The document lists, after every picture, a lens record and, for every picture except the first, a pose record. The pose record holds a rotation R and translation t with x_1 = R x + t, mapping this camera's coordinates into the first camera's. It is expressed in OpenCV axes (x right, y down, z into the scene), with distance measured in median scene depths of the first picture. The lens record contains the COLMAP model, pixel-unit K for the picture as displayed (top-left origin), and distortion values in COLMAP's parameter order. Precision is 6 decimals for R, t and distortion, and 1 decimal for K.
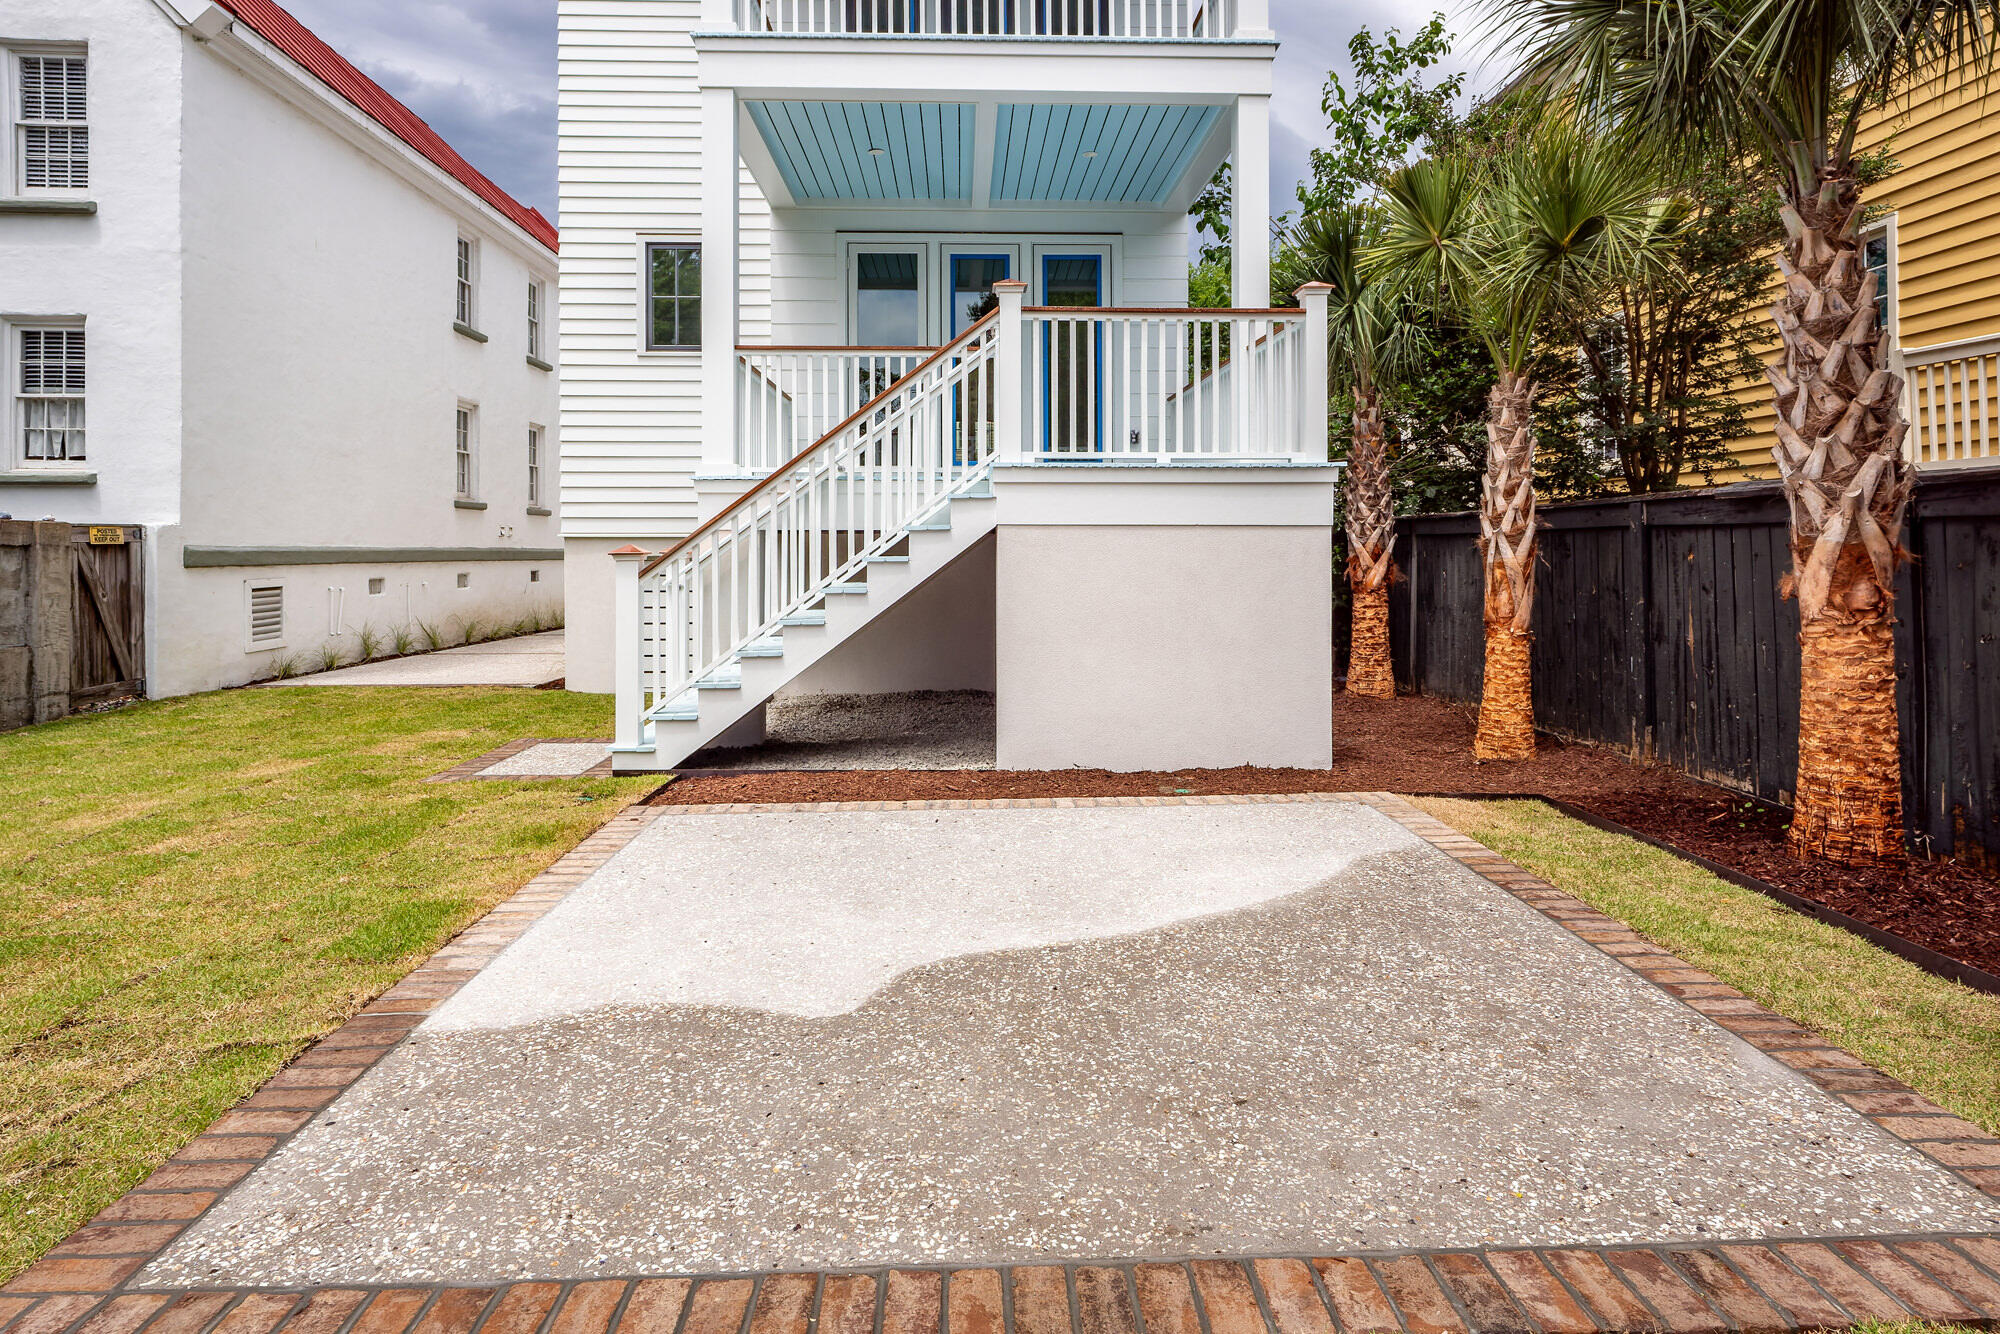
lens RADIAL K [[1077.7, 0, 1008.5], [0, 1077.7, 536.6], [0, 0, 1]] dist [-0.003682, -0.001848]
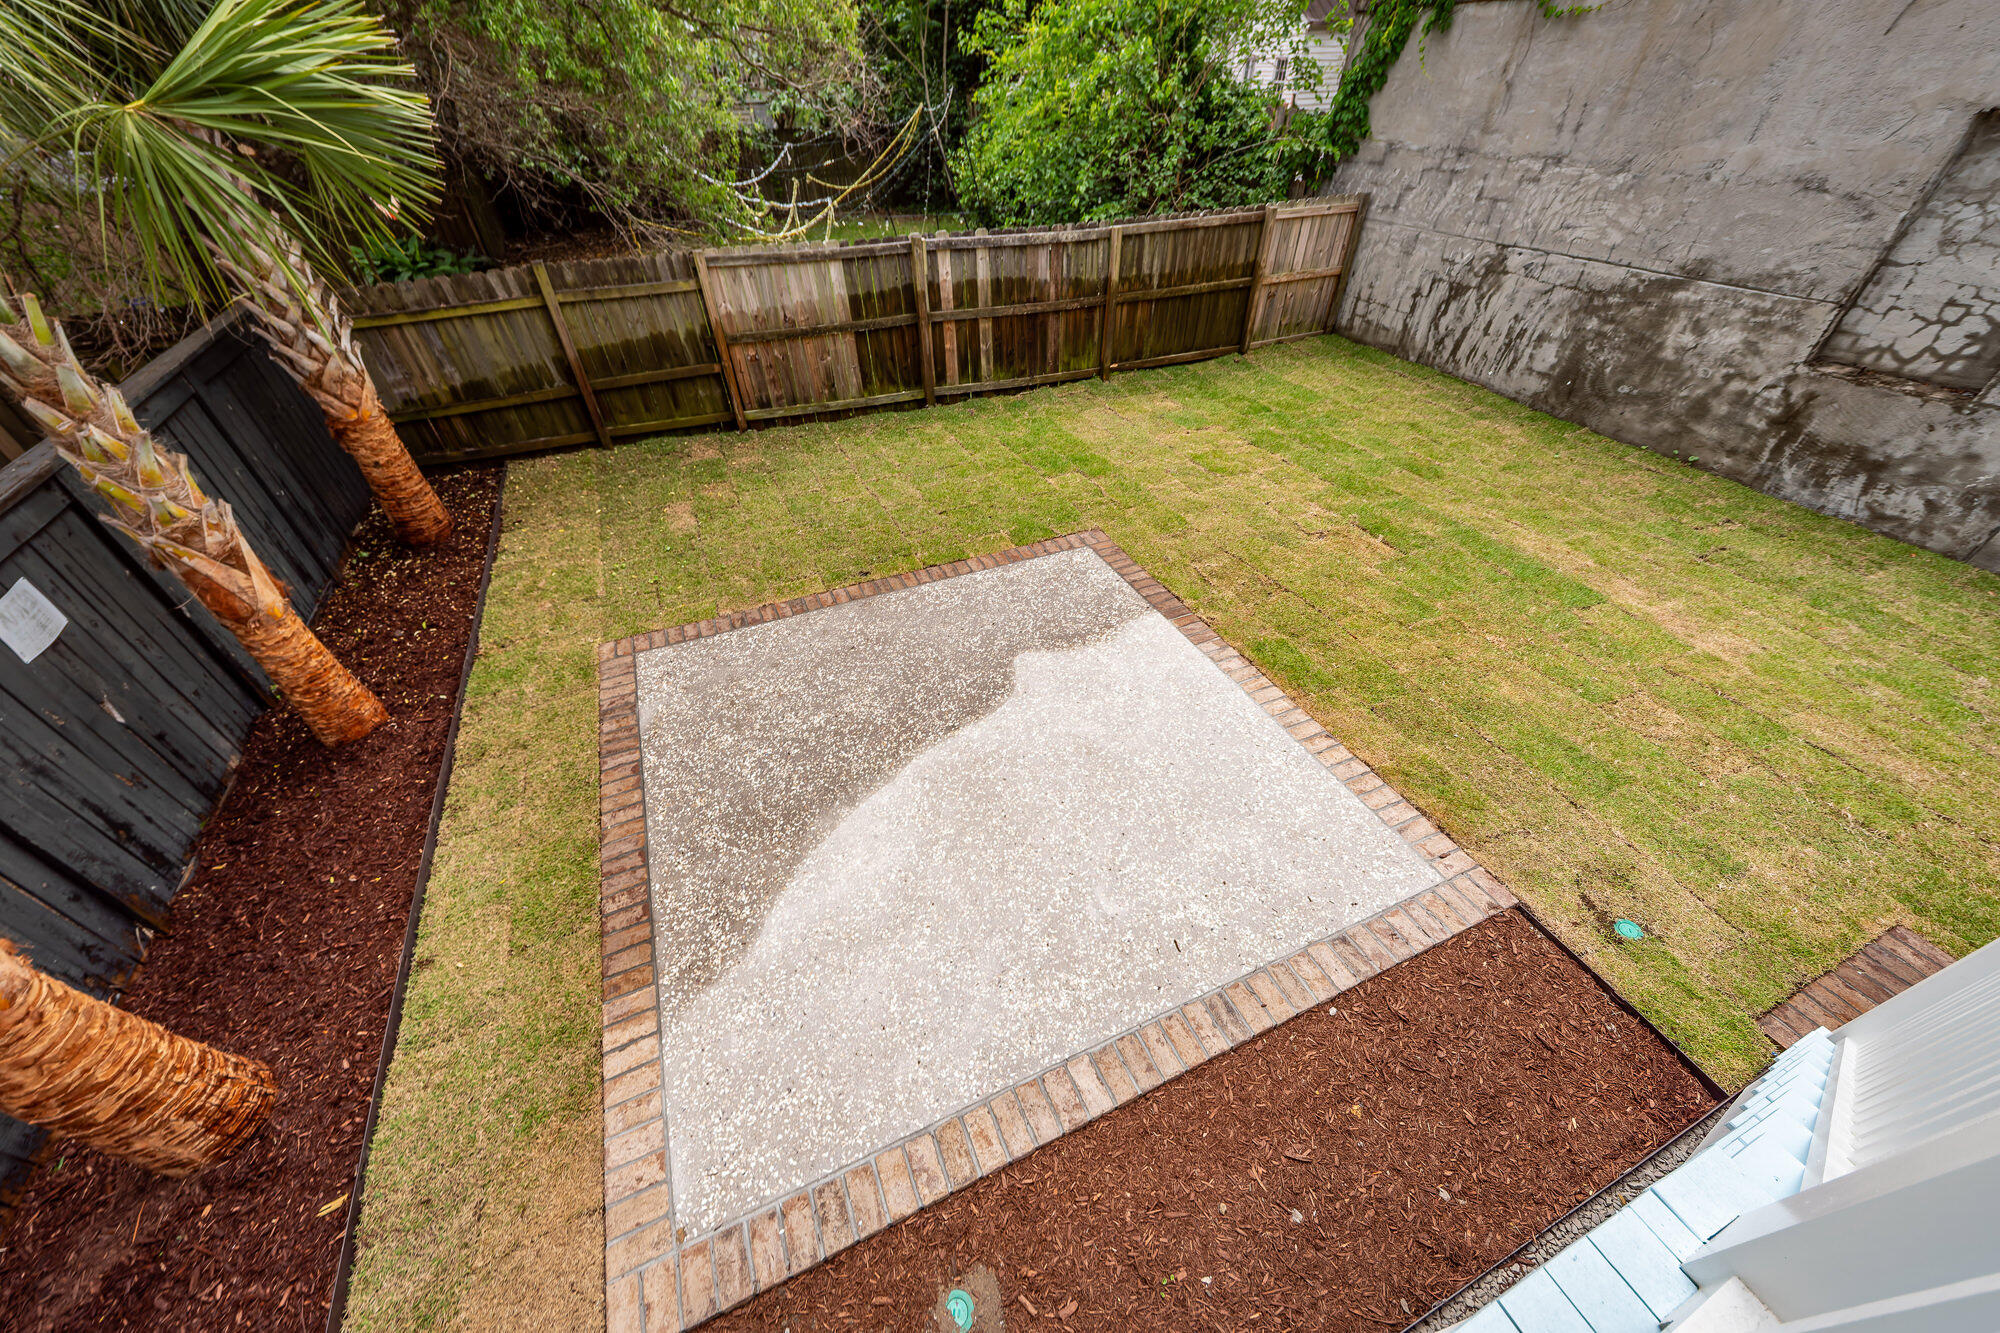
lens RADIAL K [[718.9, 0, 1004.0], [0, 718.9, 684.2], [0, 0, 1]] dist [0.009493, 0.000103]
pose [[-0.928752, 0.258243, -0.265952, 0.152795], [0.023819, 0.757519, 0.652379, -0.271763], [0.369936, 0.599563, -0.709698, 1.047766]]
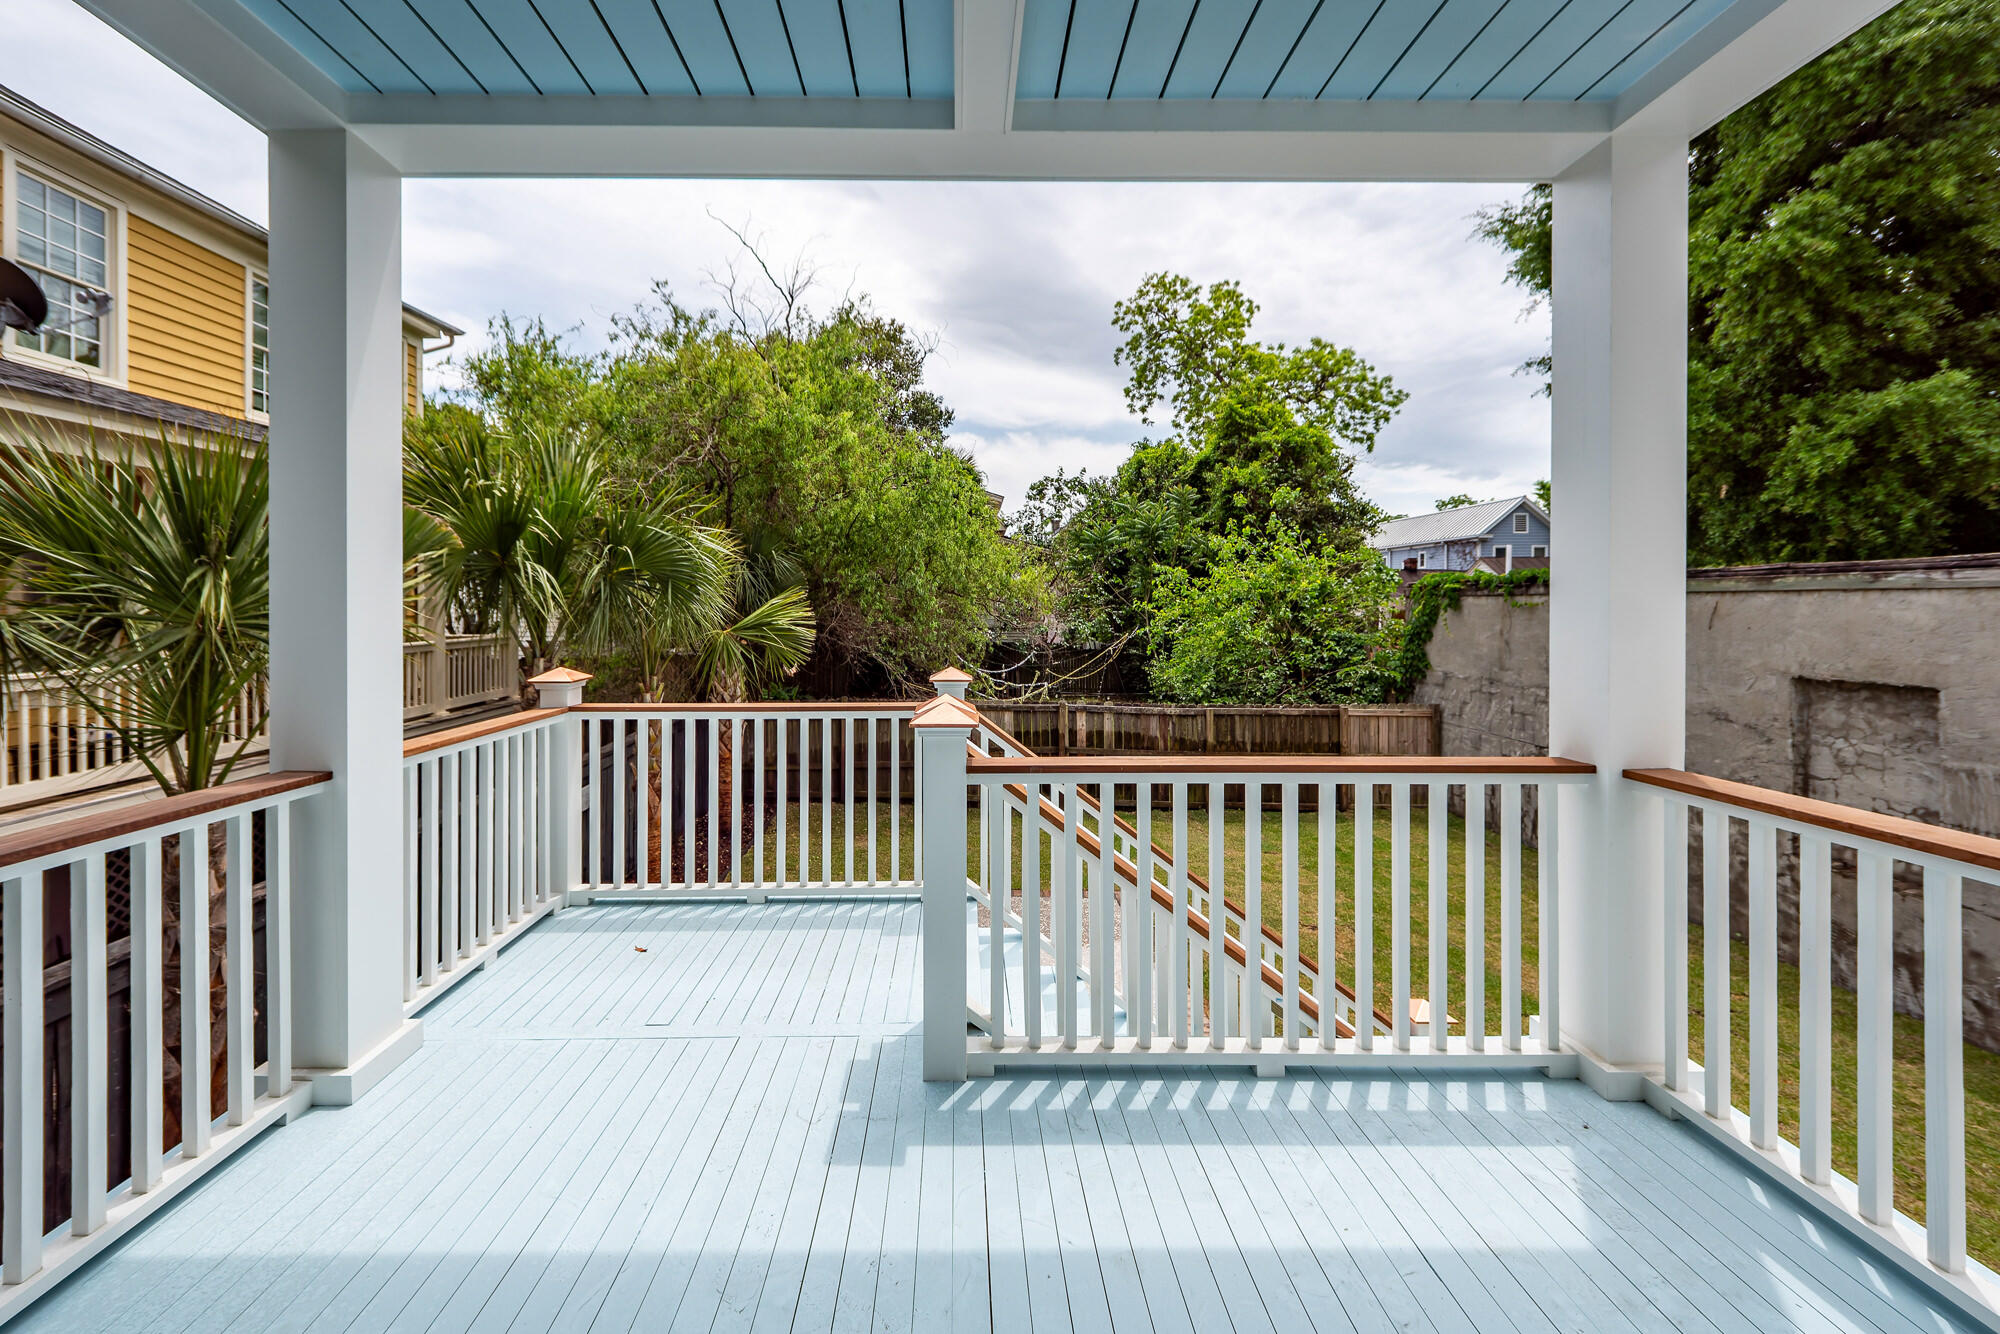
lens RADIAL K [[772.0, 0, 957.9], [0, 772.0, 608.1], [0, 0, 1]] dist [0.015622, -0.004105]
pose [[-0.999065, 0.003996, 0.043054, -0.035598], [0.004136, 0.999986, 0.003162, -0.306415], [-0.043040, 0.003338, -0.999068, 1.686818]]
